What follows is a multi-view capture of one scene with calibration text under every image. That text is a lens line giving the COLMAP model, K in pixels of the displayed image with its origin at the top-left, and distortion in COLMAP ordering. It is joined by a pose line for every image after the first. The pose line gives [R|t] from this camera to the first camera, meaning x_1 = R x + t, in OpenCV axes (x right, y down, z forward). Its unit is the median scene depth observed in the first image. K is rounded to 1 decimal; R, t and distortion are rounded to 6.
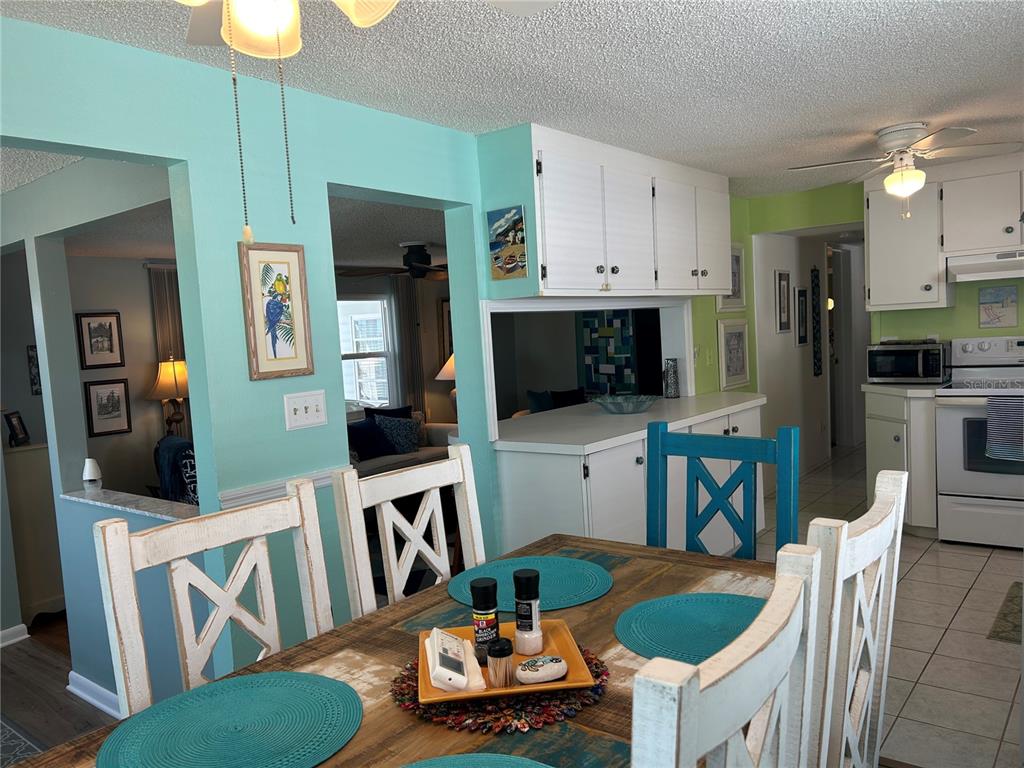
lens RADIAL K [[768.5, 0, 506.7], [0, 768.5, 387.5], [0, 0, 1]] dist [0.059000, -0.065164]
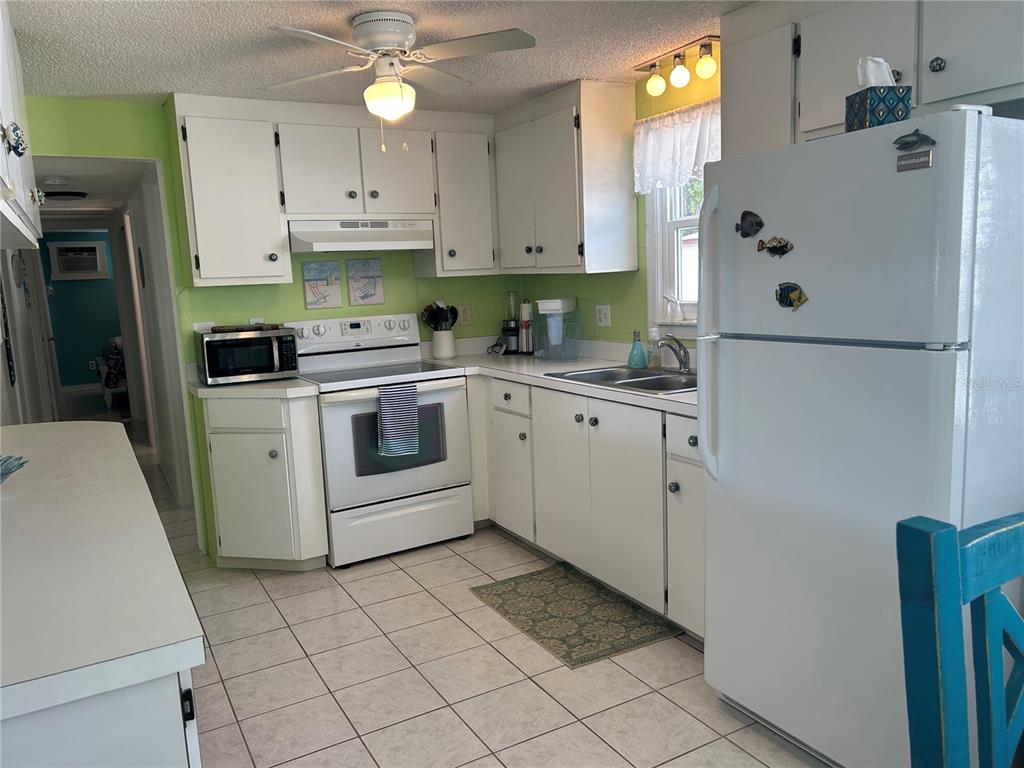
lens RADIAL K [[765.9, 0, 512.8], [0, 765.9, 389.3], [0, 0, 1]] dist [0.085308, -0.119629]
pose [[0.364996, -0.101498, 0.925460, -0.101803], [0.092868, 0.993051, 0.072285, -0.029323], [-0.926366, 0.059562, 0.371885, 0.482530]]
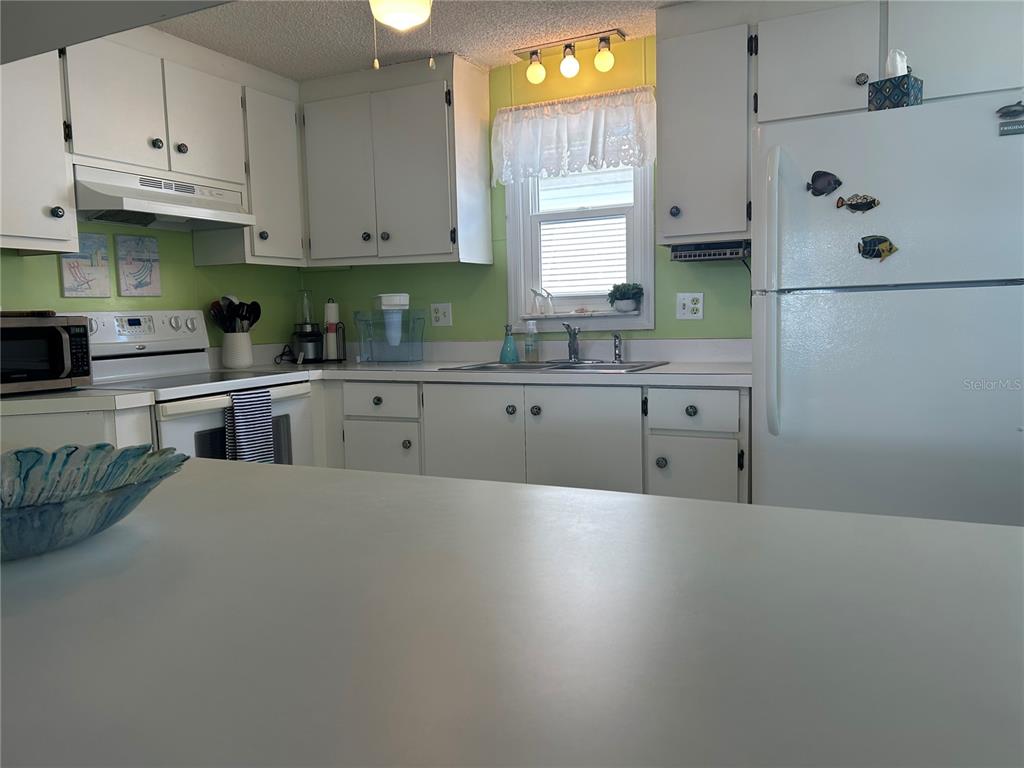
lens RADIAL K [[768.5, 0, 506.7], [0, 768.5, 387.5], [0, 0, 1]] dist [0.059000, -0.065164]
pose [[-0.217234, -0.034761, 0.975500, -0.058949], [0.109089, 0.992241, 0.059651, -0.005360], [-0.970005, 0.119375, -0.211757, 0.805527]]
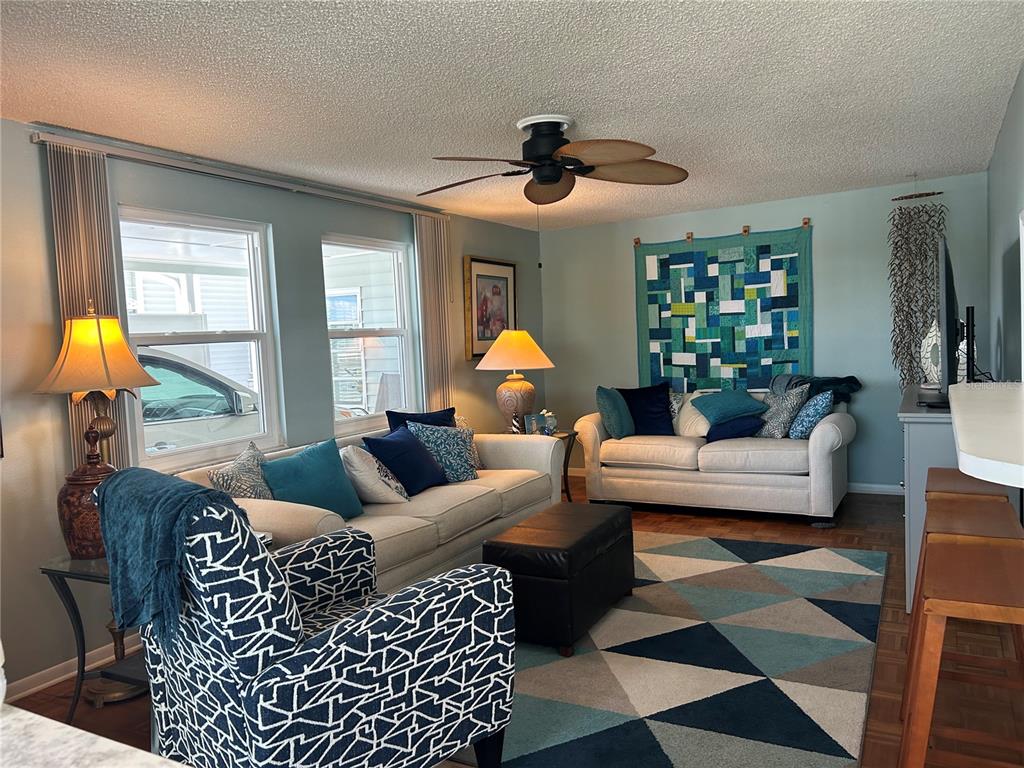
lens RADIAL K [[768.5, 0, 506.7], [0, 768.5, 387.5], [0, 0, 1]] dist [0.059000, -0.065164]
pose [[0.985253, 0.000068, 0.171104, -0.291181], [0.002199, 0.999912, -0.013059, 0.022532], [-0.171090, 0.013243, 0.985166, 0.520672]]
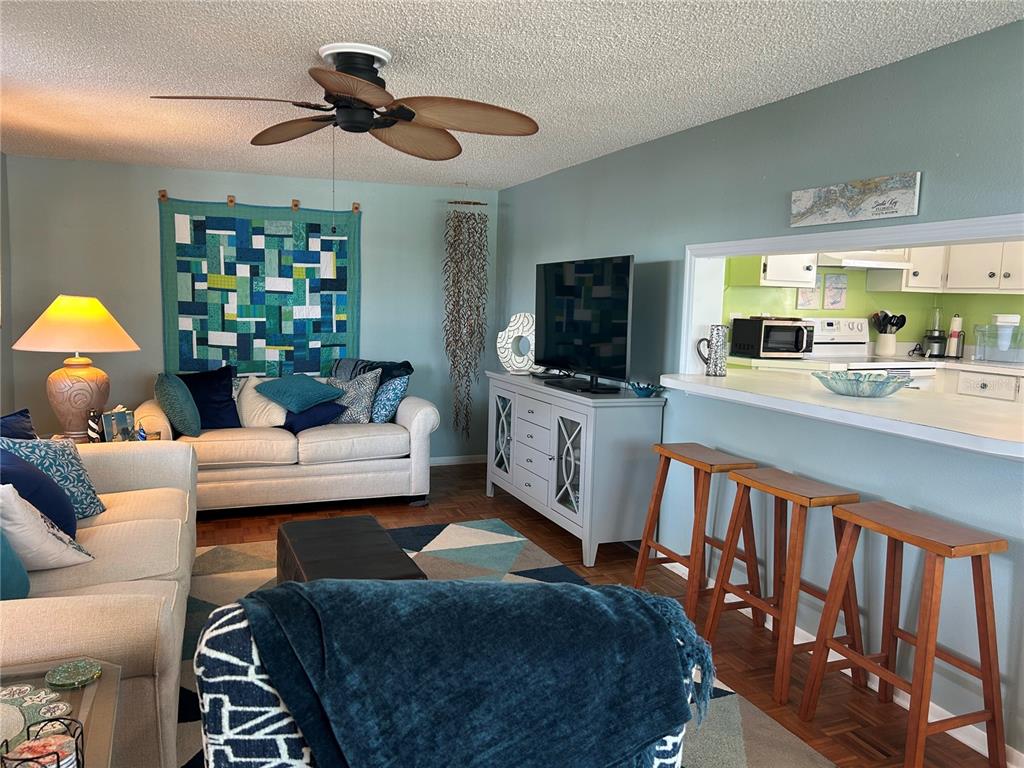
lens RADIAL K [[768.5, 0, 506.7], [0, 768.5, 387.5], [0, 0, 1]] dist [0.059000, -0.065164]
pose [[0.483860, -0.030053, 0.874629, -0.578613], [0.008971, 0.999528, 0.029382, 0.000074], [-0.875099, -0.006370, 0.483901, 0.827595]]
